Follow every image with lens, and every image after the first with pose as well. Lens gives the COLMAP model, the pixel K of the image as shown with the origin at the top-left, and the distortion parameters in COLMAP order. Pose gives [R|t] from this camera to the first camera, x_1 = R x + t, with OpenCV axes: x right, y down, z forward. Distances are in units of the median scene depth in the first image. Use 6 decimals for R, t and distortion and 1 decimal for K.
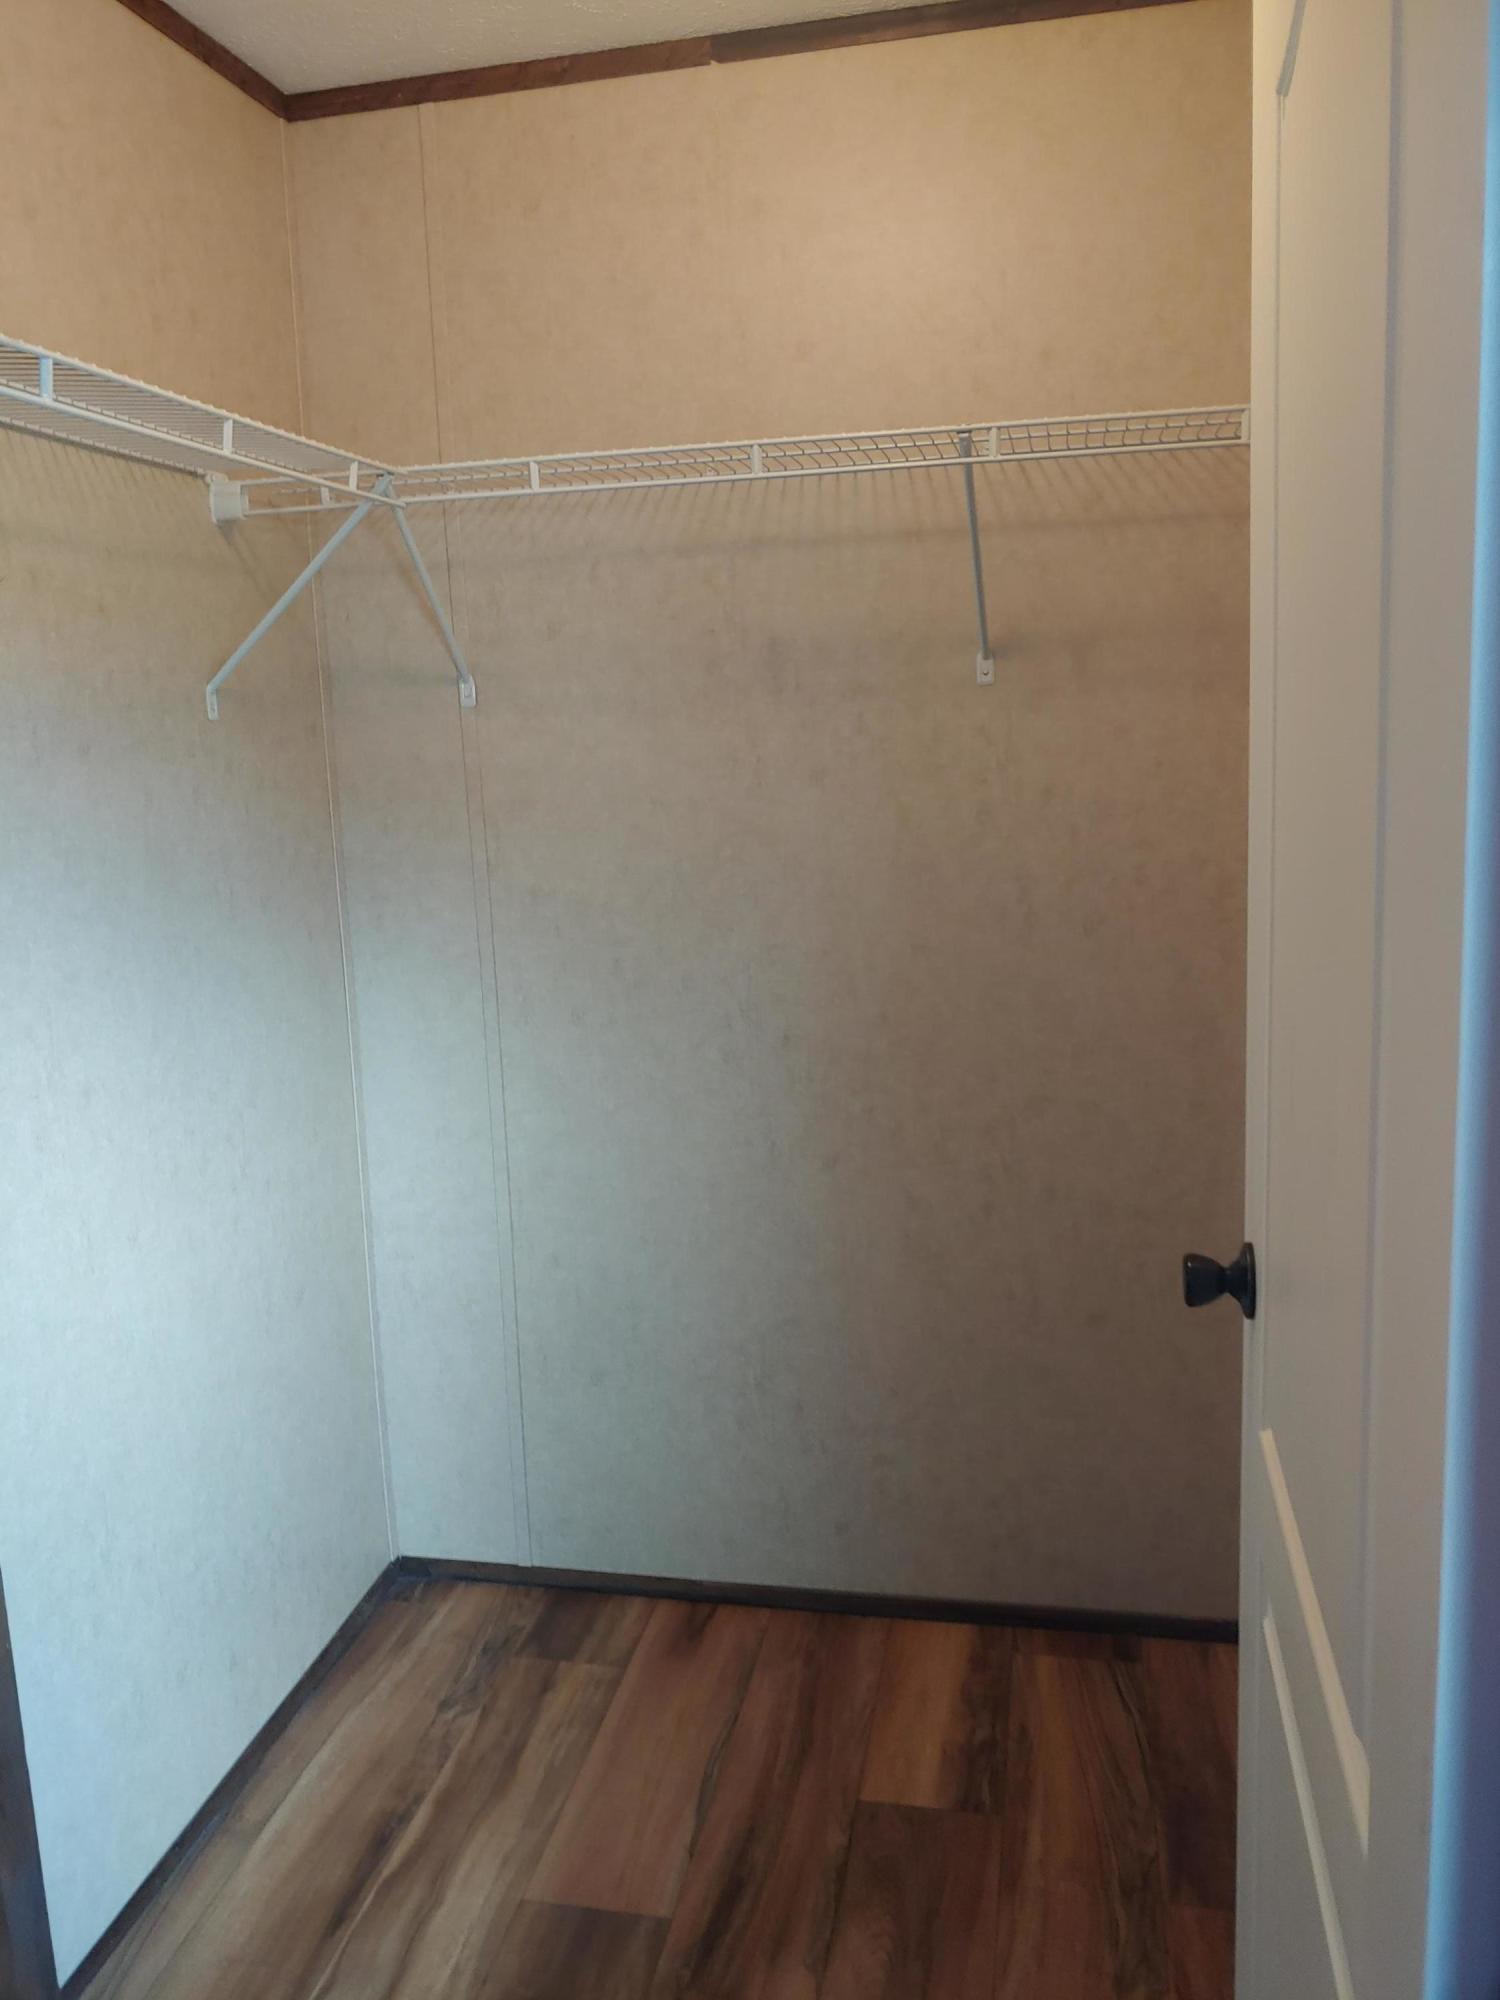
lens RADIAL K [[1543.8, 0, 737.1], [0, 1543.8, 944.3], [0, 0, 1]] dist [0.012741, -0.000702]
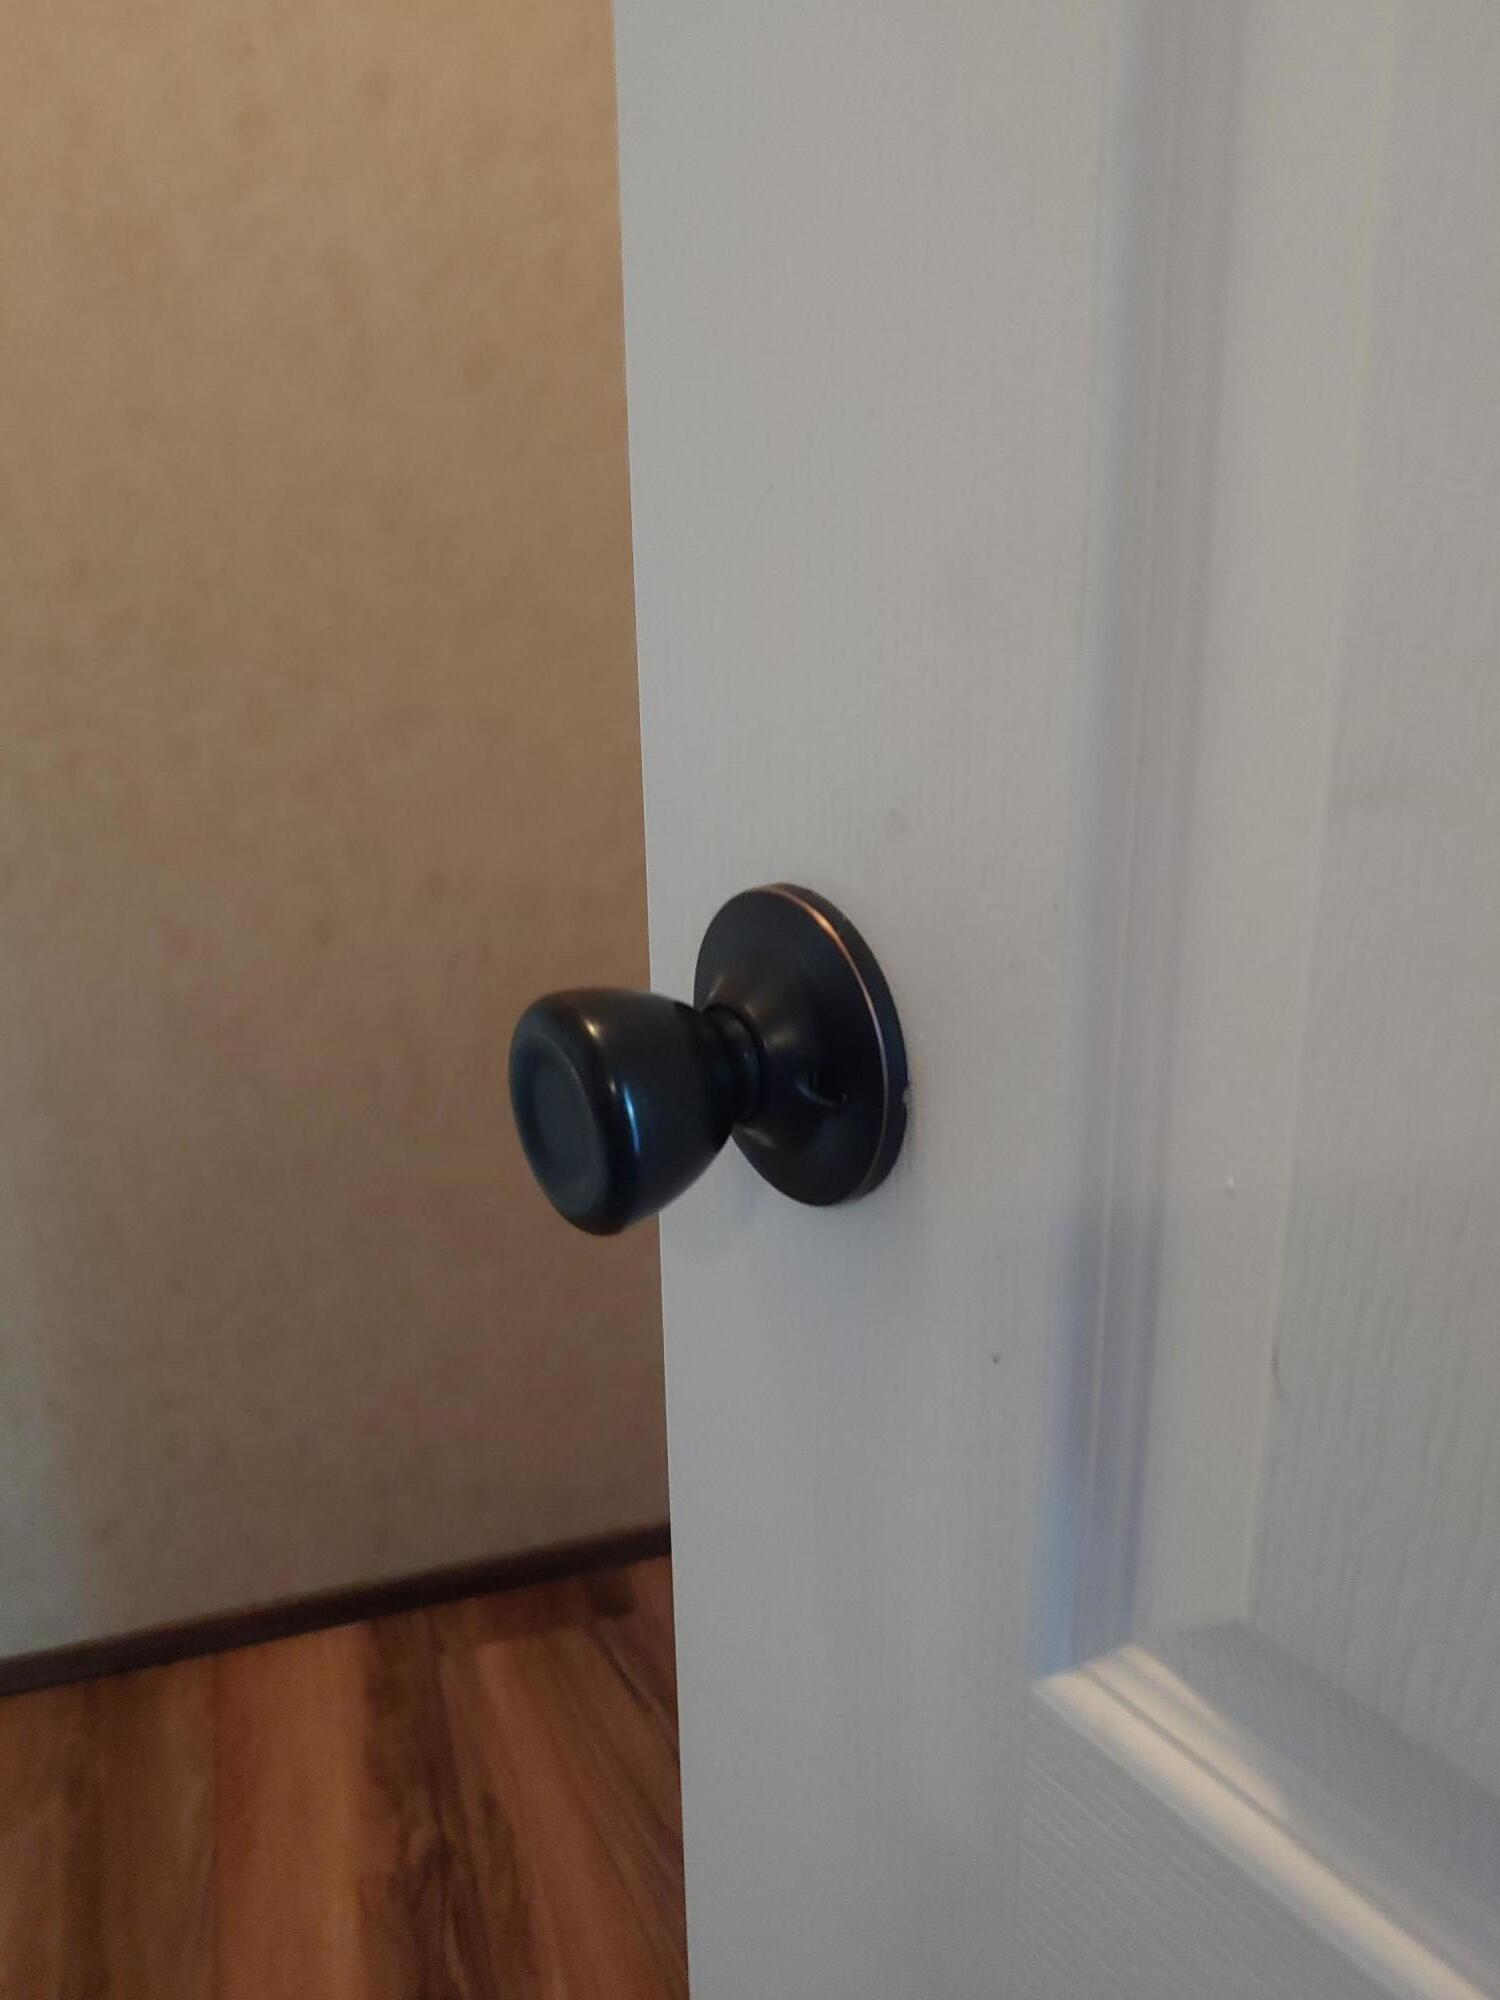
lens RADIAL K [[1568.1, 0, 722.6], [0, 1568.1, 960.0], [0, 0, 1]] dist [-0.019774, -0.000554]
pose [[0.874833, -0.124809, 0.468071, 0.027074], [0.049914, 0.984321, 0.169175, 0.098237], [-0.481847, -0.124636, 0.867346, 0.466488]]
